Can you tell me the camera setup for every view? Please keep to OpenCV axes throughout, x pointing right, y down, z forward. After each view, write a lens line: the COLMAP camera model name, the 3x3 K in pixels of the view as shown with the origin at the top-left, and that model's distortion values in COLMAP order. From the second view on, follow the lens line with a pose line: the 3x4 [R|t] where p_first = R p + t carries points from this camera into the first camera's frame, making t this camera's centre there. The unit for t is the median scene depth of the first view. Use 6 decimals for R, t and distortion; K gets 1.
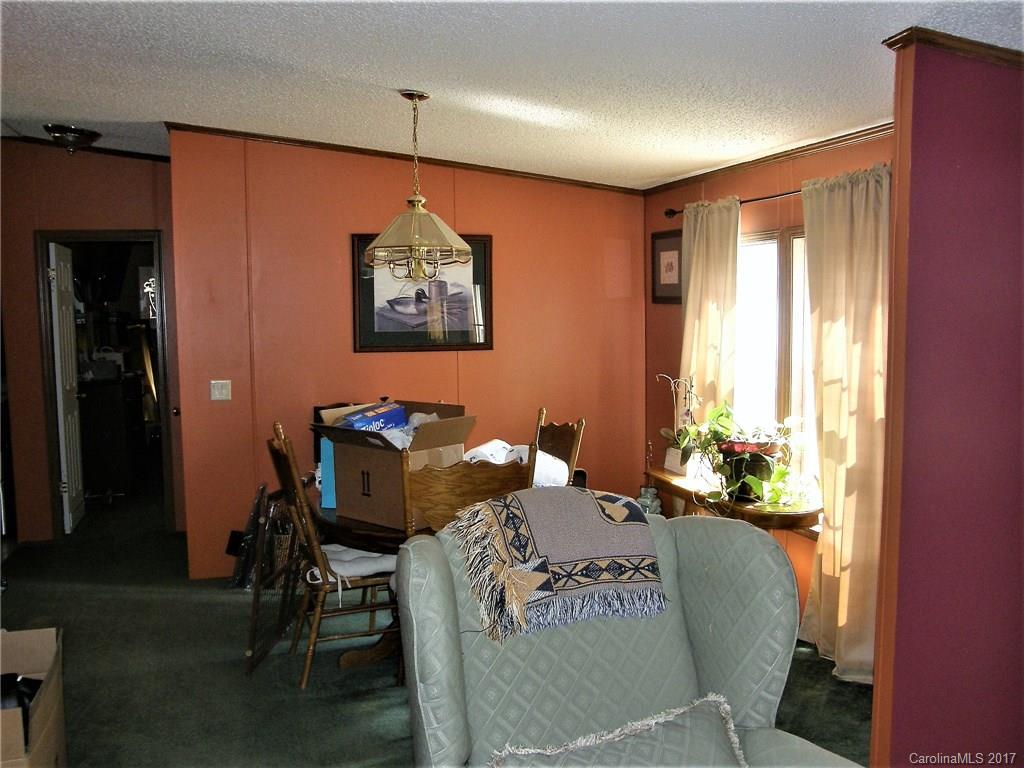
lens RADIAL K [[971.2, 0, 514.5], [0, 971.2, 405.7], [0, 0, 1]] dist [-0.102294, 0.123365]
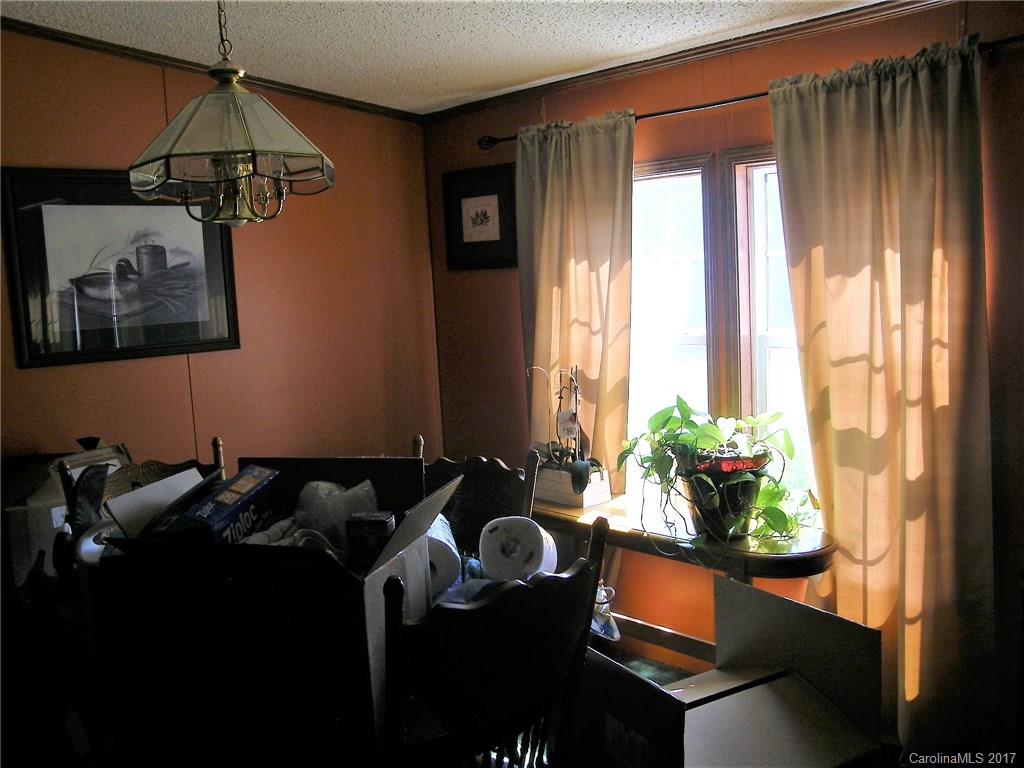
lens RADIAL K [[971.2, 0, 514.5], [0, 971.2, 405.7], [0, 0, 1]] dist [-0.102294, 0.123365]
pose [[0.898855, -0.092311, 0.428413, -0.157216], [0.084683, 0.995725, 0.036878, -0.030141], [-0.429986, 0.003132, 0.902830, 0.364493]]
